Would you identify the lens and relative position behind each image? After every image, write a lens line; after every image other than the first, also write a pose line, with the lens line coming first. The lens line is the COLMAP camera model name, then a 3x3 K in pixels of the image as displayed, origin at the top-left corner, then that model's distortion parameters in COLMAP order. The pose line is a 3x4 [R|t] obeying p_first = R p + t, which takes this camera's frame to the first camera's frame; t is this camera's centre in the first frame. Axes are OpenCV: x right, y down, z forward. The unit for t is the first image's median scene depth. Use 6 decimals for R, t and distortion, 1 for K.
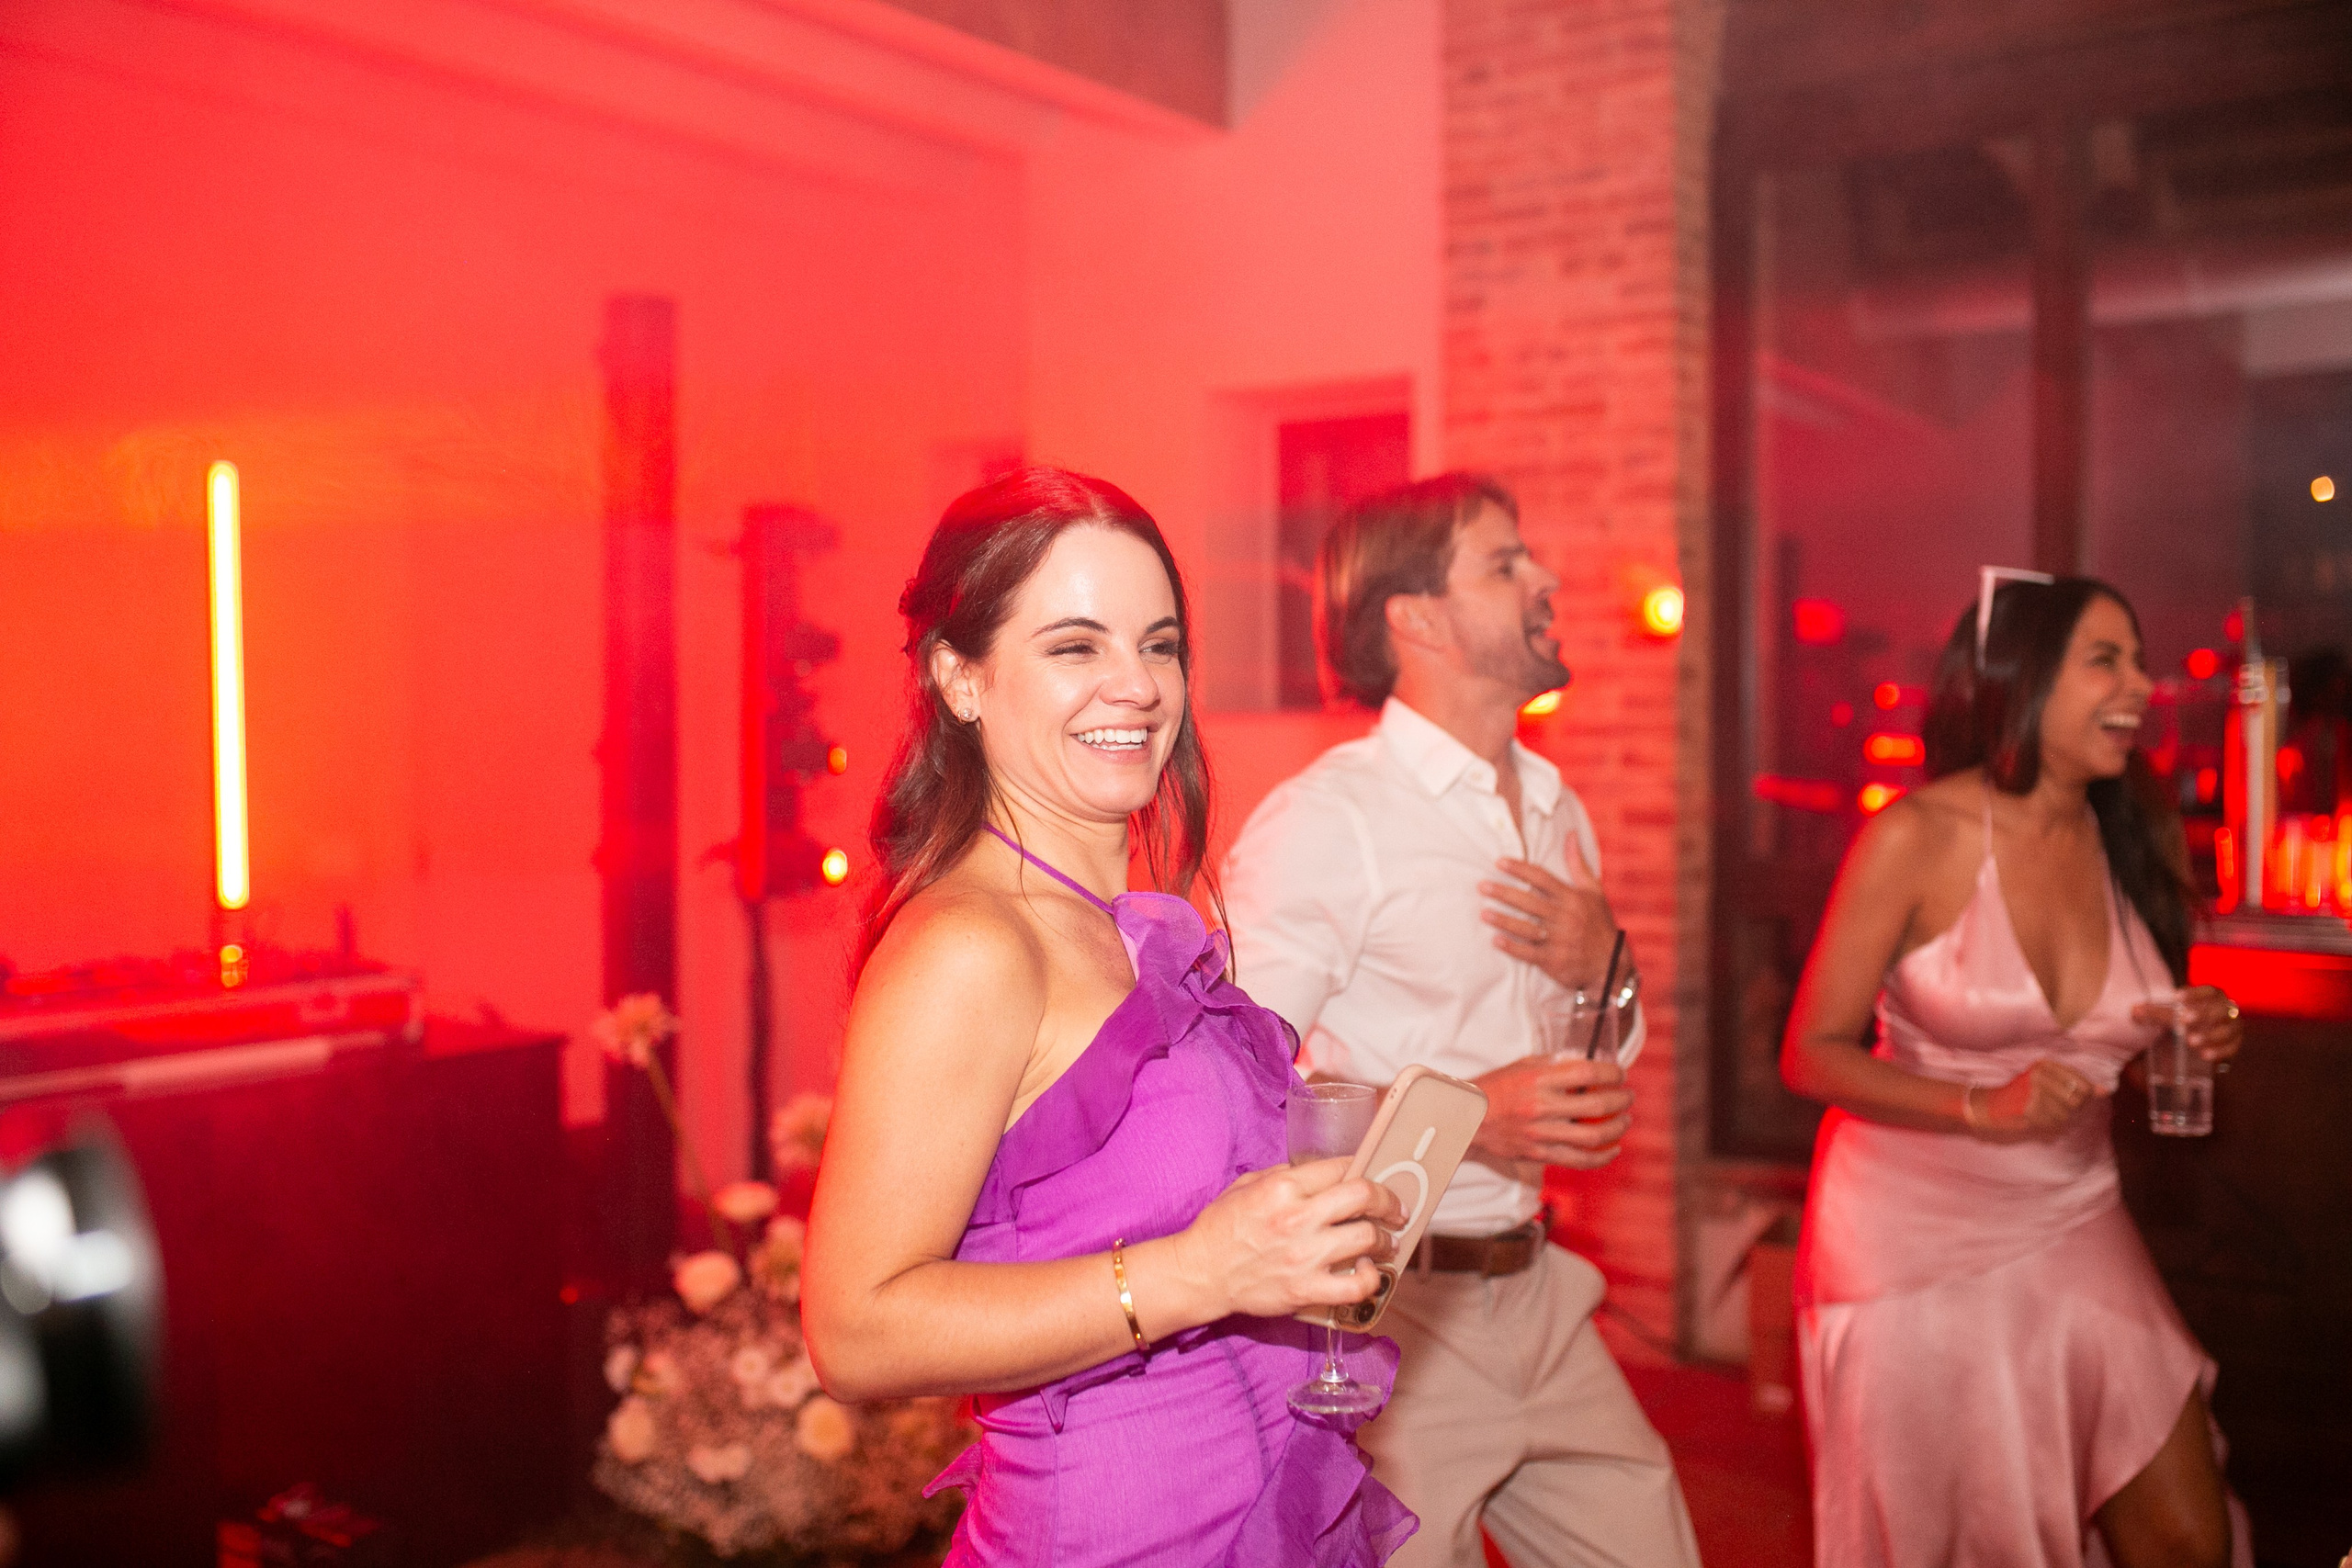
lens RADIAL K [[2305.0, 0, 1181.2], [0, 2305.0, 764.4], [0, 0, 1]] dist [-0.027756, 0.008030]
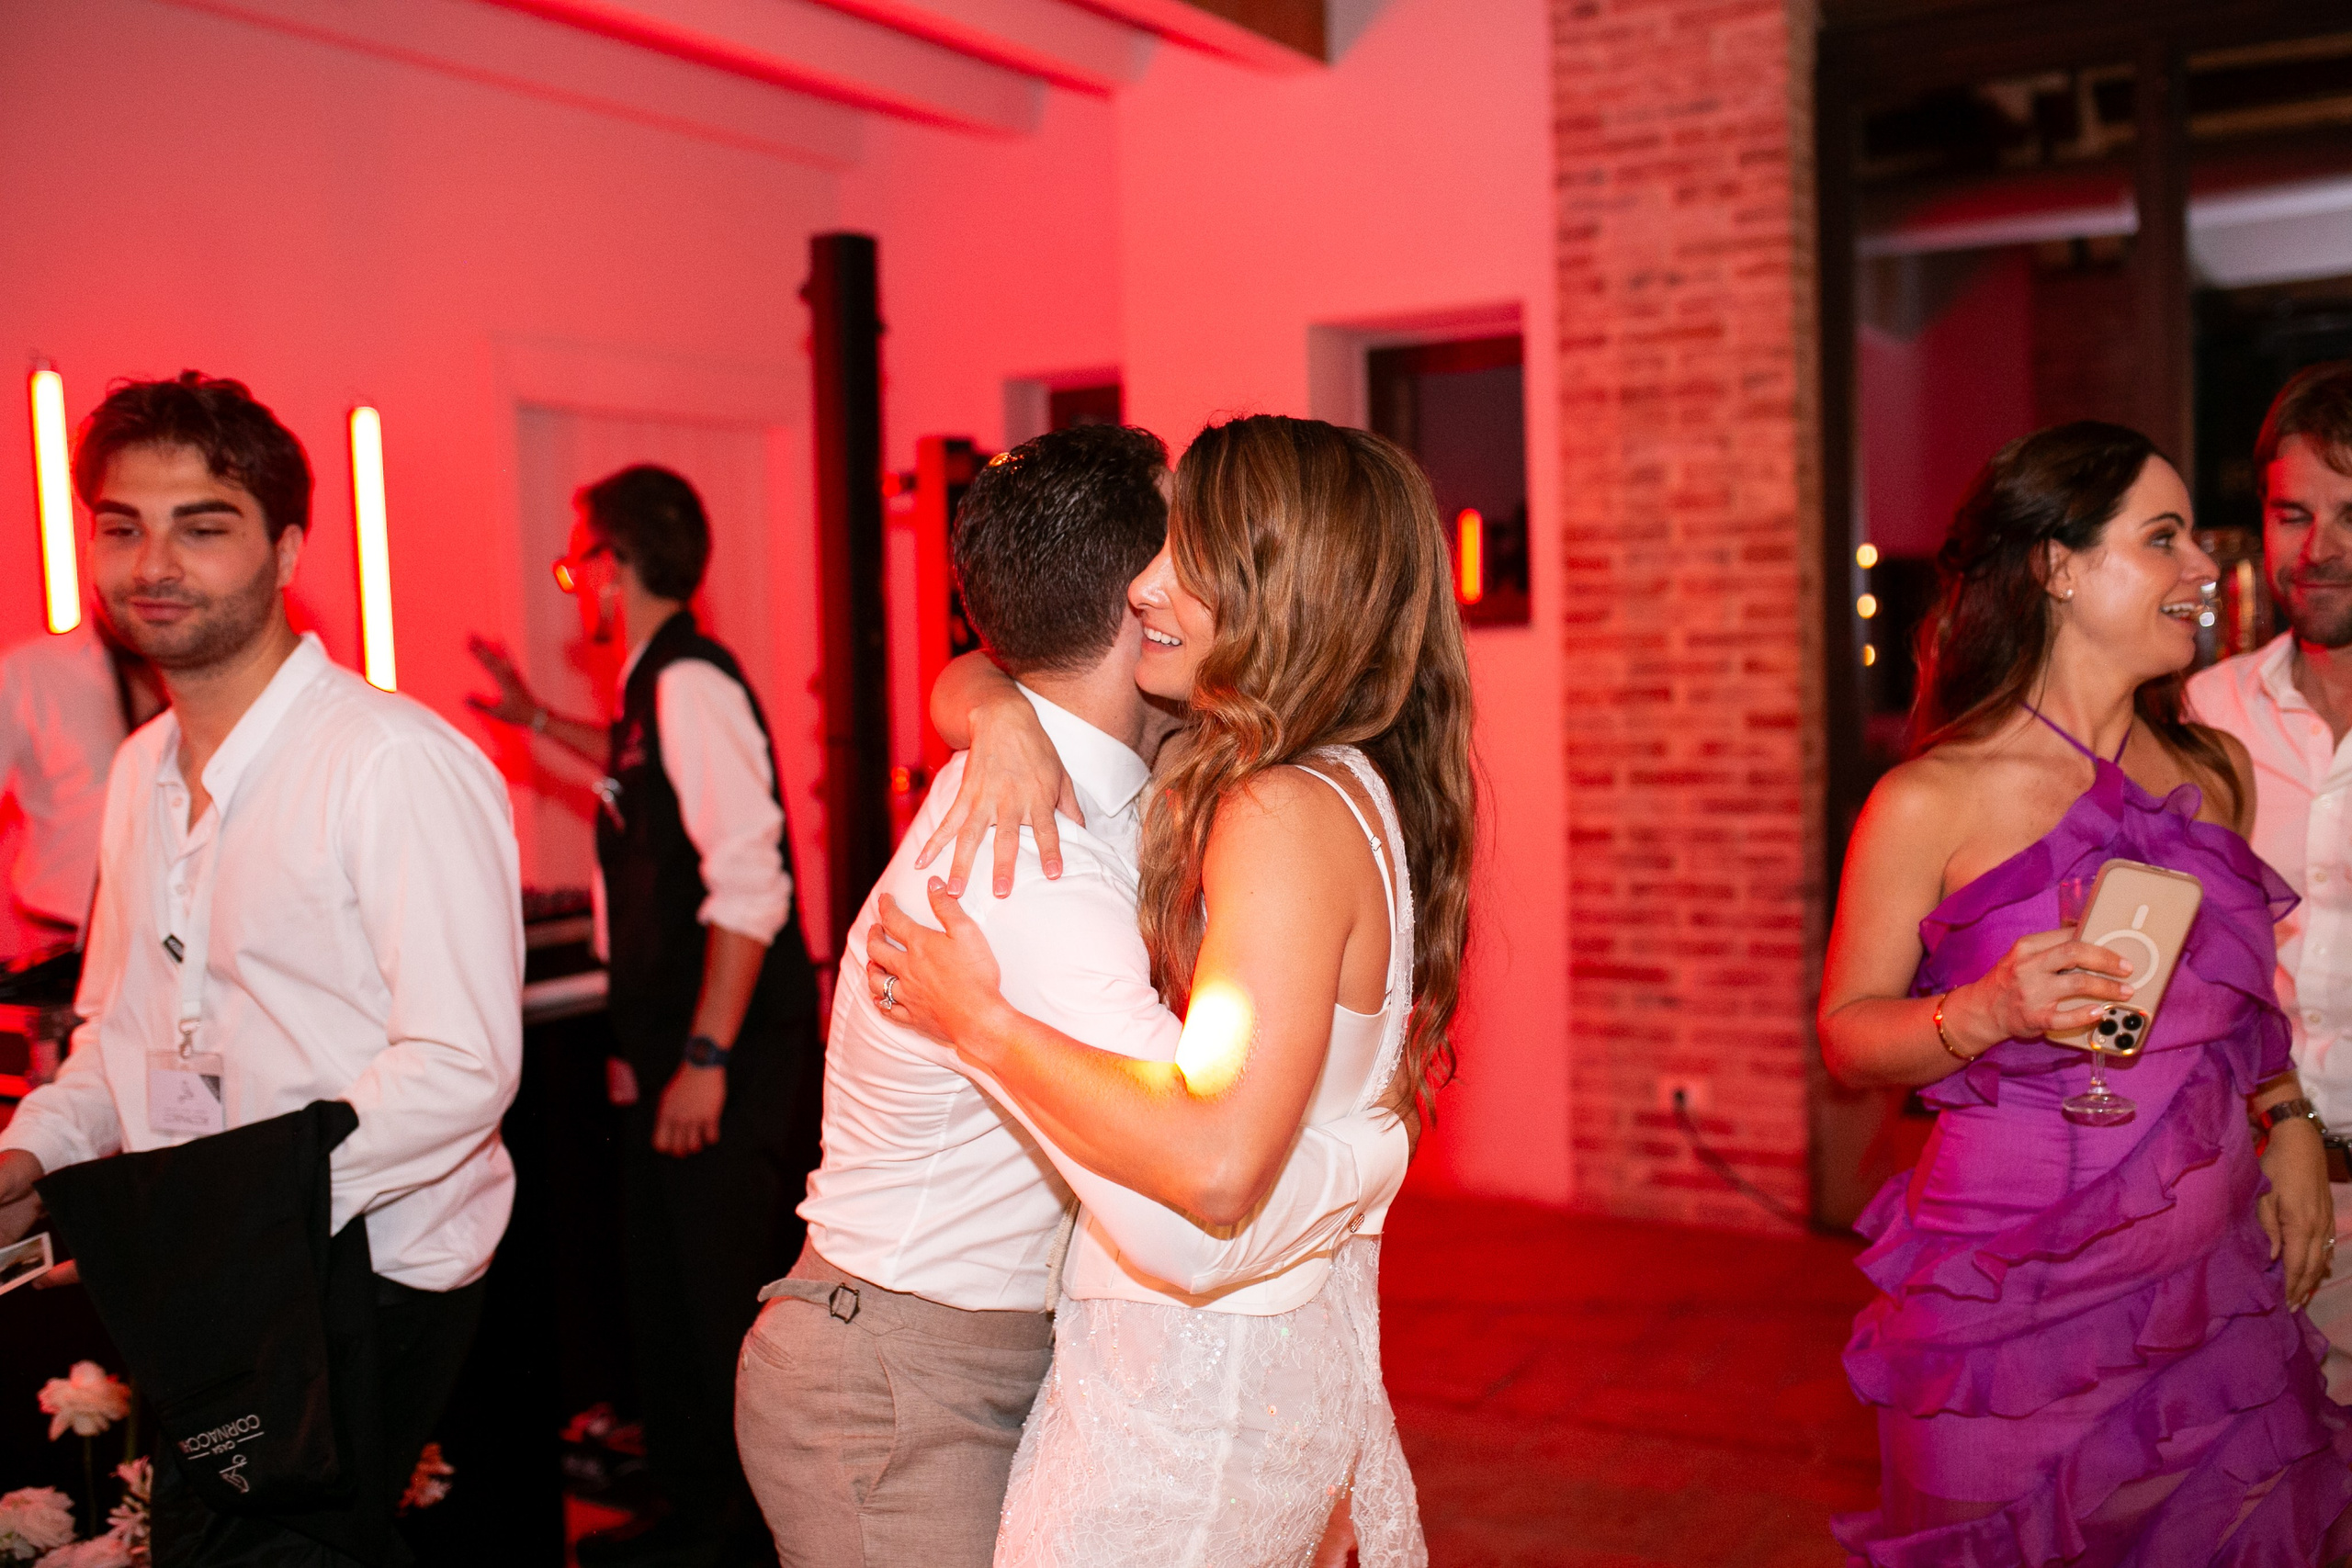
lens RADIAL K [[2305.0, 0, 1181.2], [0, 2305.0, 764.4], [0, 0, 1]] dist [-0.027756, 0.008030]
pose [[0.996760, -0.030325, 0.074498, -0.144900], [0.028112, 0.999137, 0.030569, 0.003084], [-0.075361, -0.028376, 0.996752, -0.027667]]
